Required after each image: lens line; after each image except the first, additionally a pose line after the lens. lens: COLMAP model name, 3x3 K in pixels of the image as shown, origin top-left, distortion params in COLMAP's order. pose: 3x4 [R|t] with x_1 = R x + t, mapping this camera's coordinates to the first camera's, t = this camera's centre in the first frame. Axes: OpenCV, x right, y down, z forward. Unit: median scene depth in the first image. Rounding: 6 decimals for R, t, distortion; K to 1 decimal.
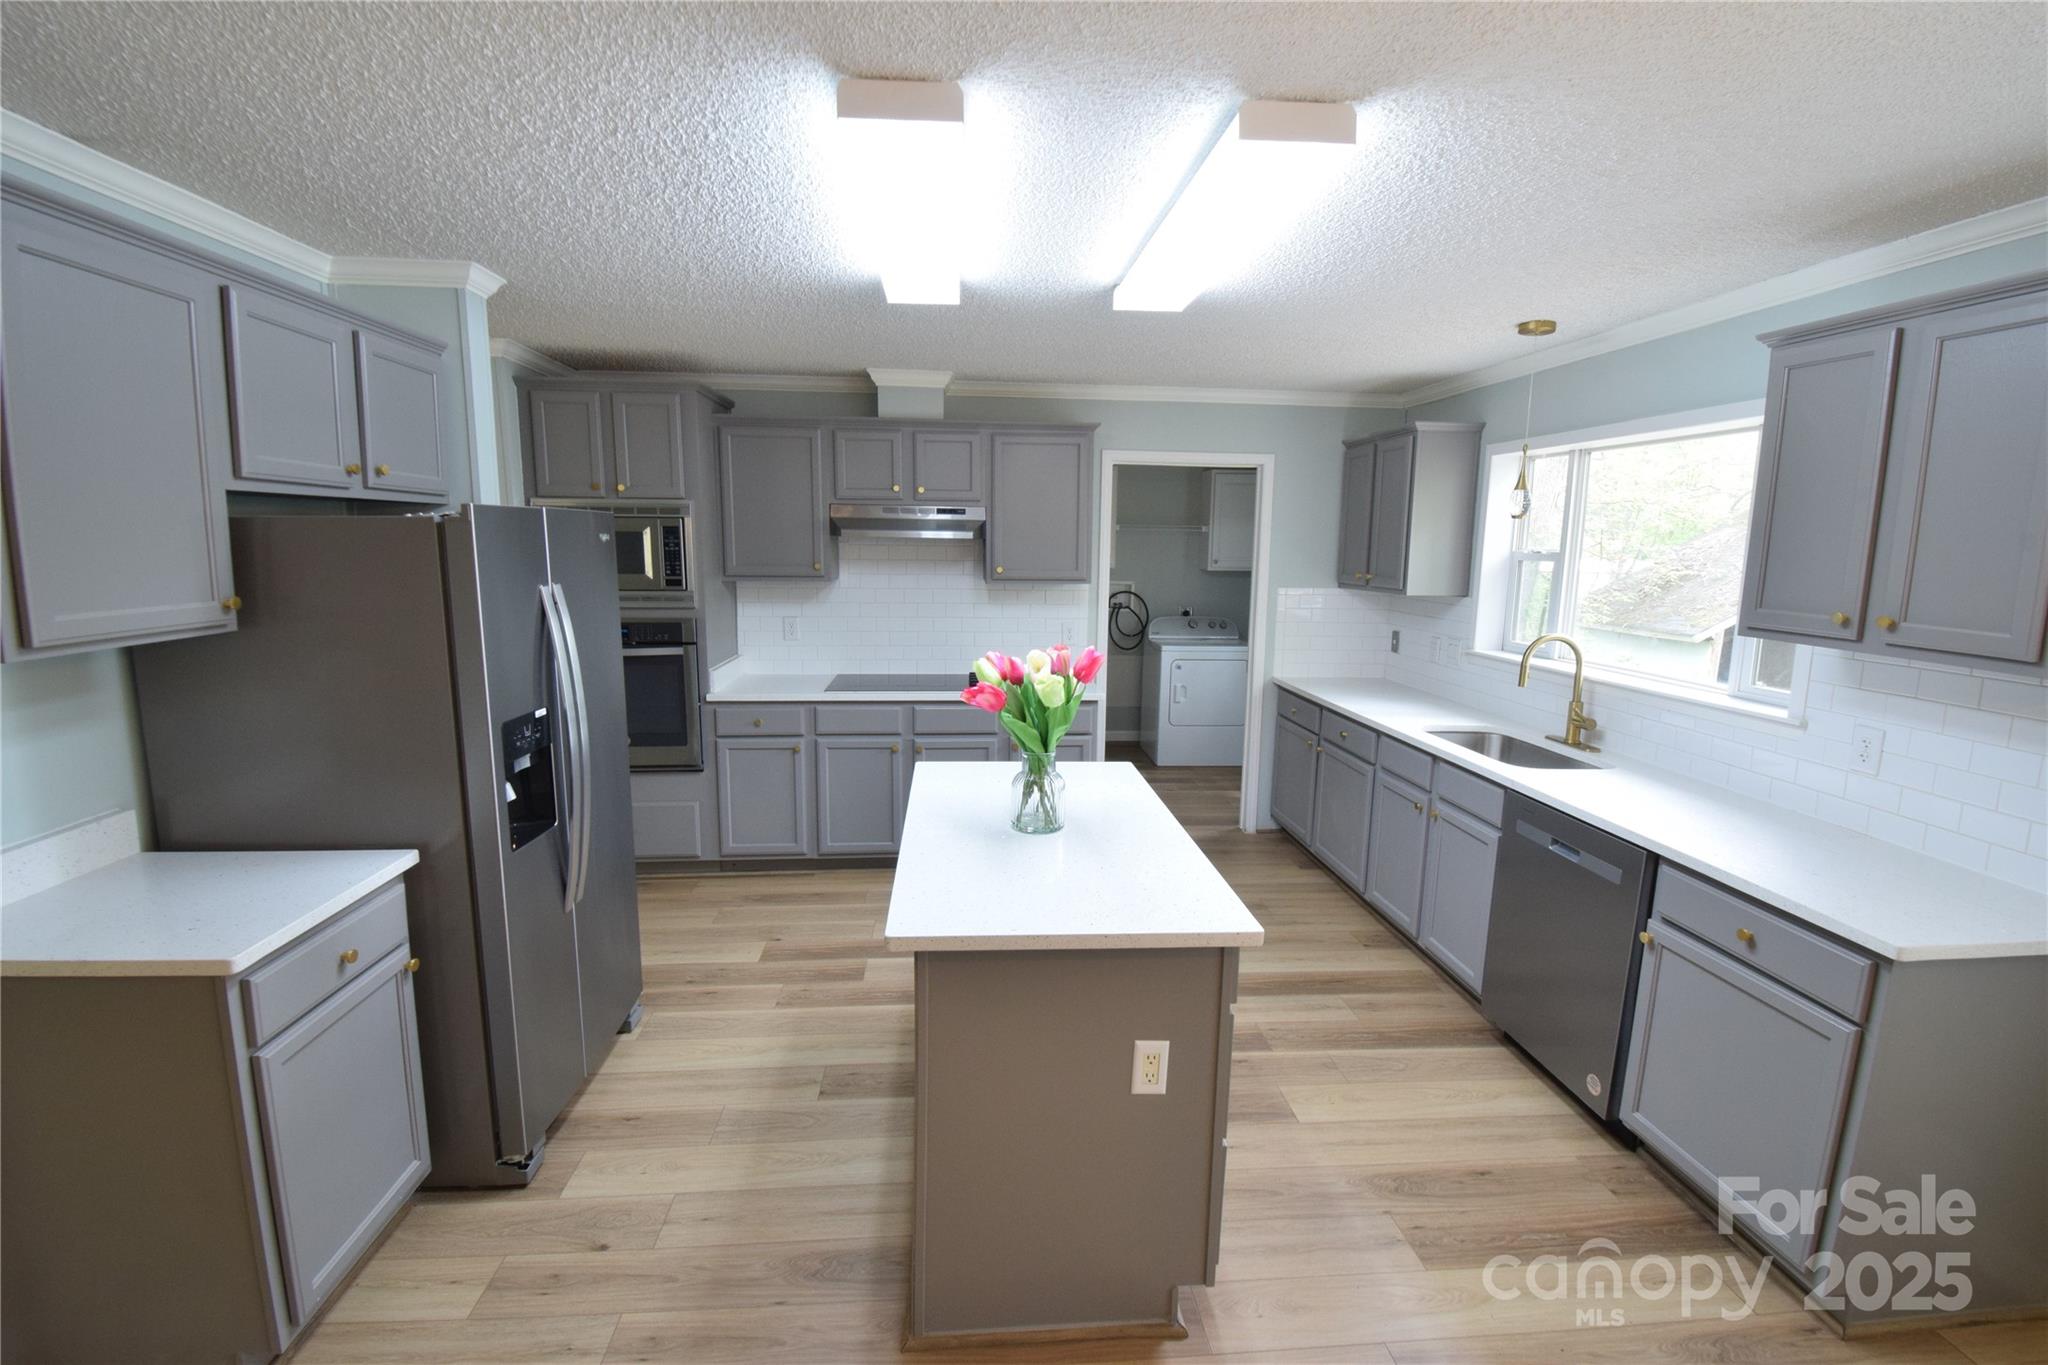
lens RADIAL K [[905.2, 0, 1024.3], [0, 905.2, 678.2], [0, 0, 1]] dist [0.008056, -0.017192]
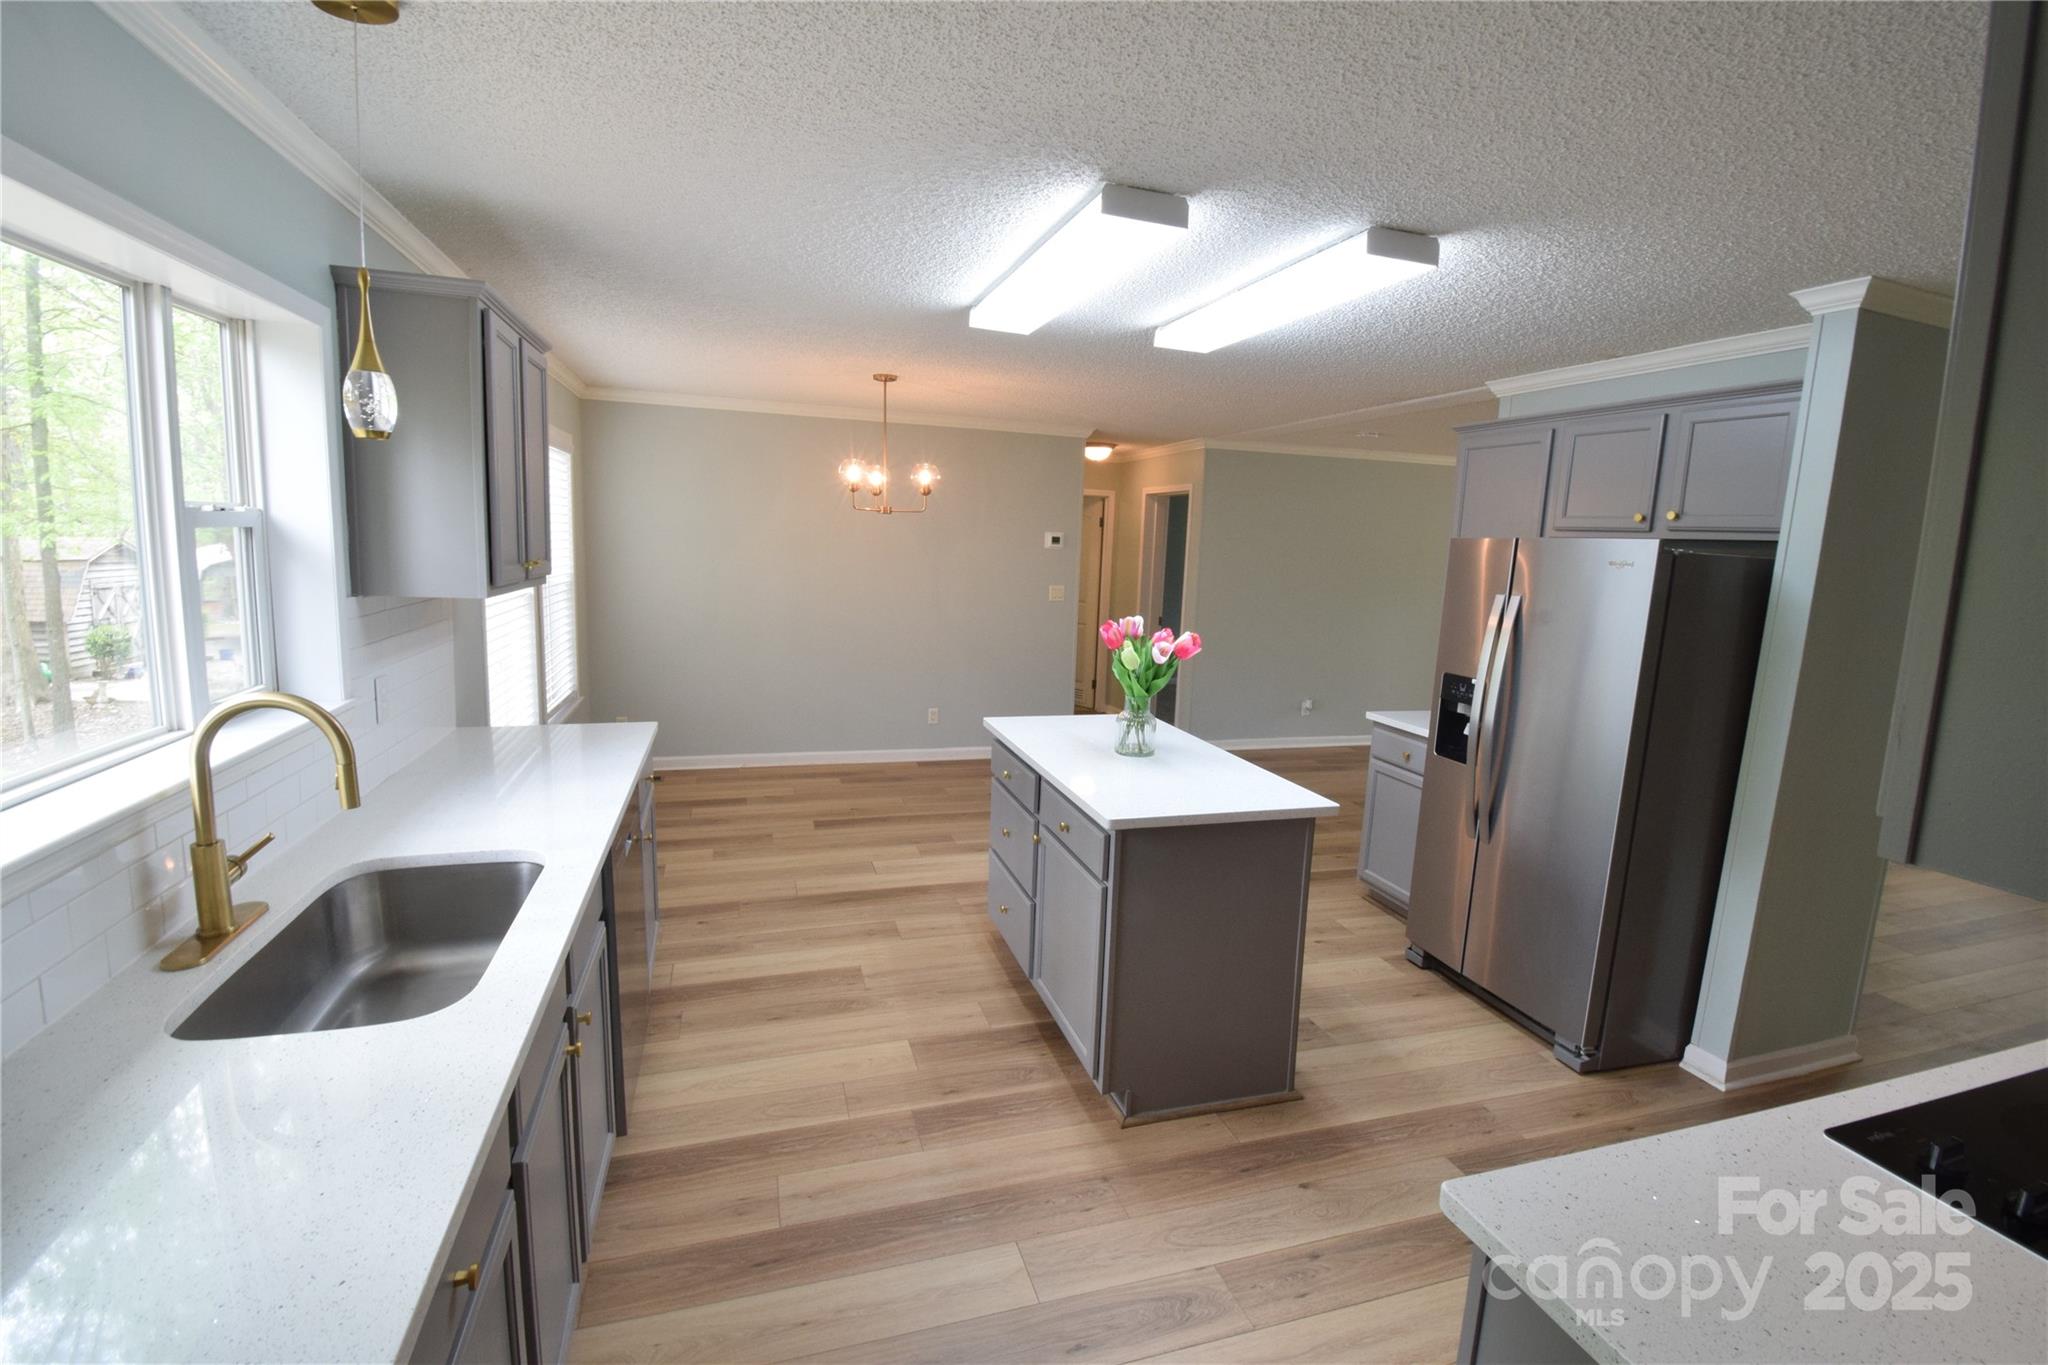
lens RADIAL K [[905.2, 0, 1032.4], [0, 905.2, 672.7], [0, 0, 1]] dist [0.008056, -0.017192]
pose [[-0.973372, -0.022559, -0.228119, 0.264324], [-0.089870, 0.953033, 0.289226, -0.182241], [0.210881, 0.302025, -0.929683, 1.221082]]
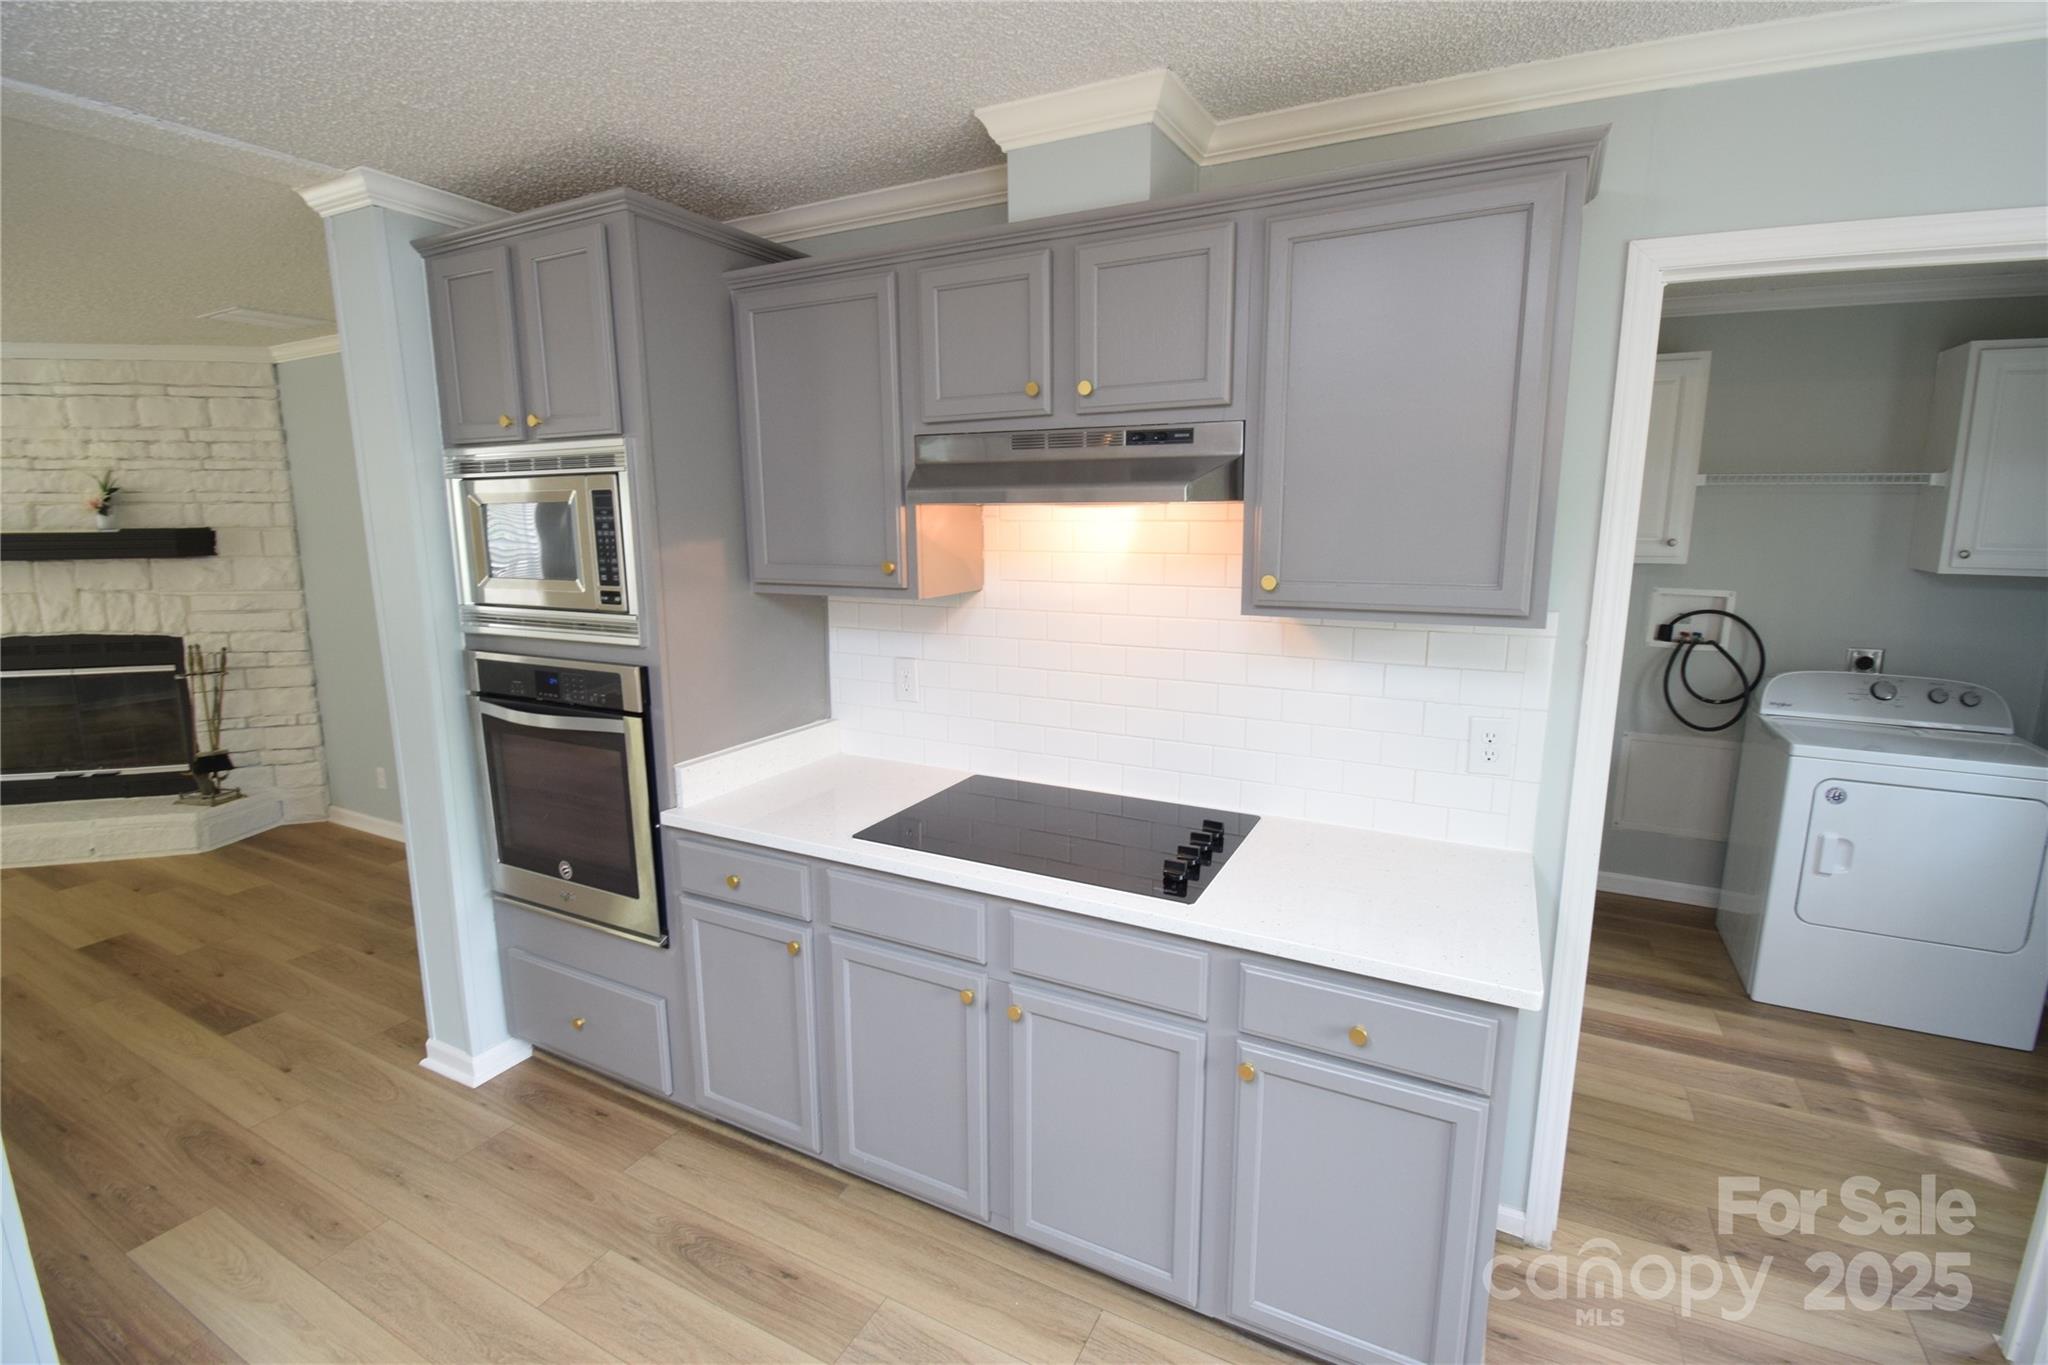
lens RADIAL K [[905.2, 0, 1031.8], [0, 905.2, 676.0], [0, 0, 1]] dist [0.008056, -0.017192]
pose [[0.850541, 0.076221, -0.520356, 0.098305], [-0.066317, 0.997088, 0.037655, -0.095697], [0.521710, 0.002481, 0.853119, 0.675307]]
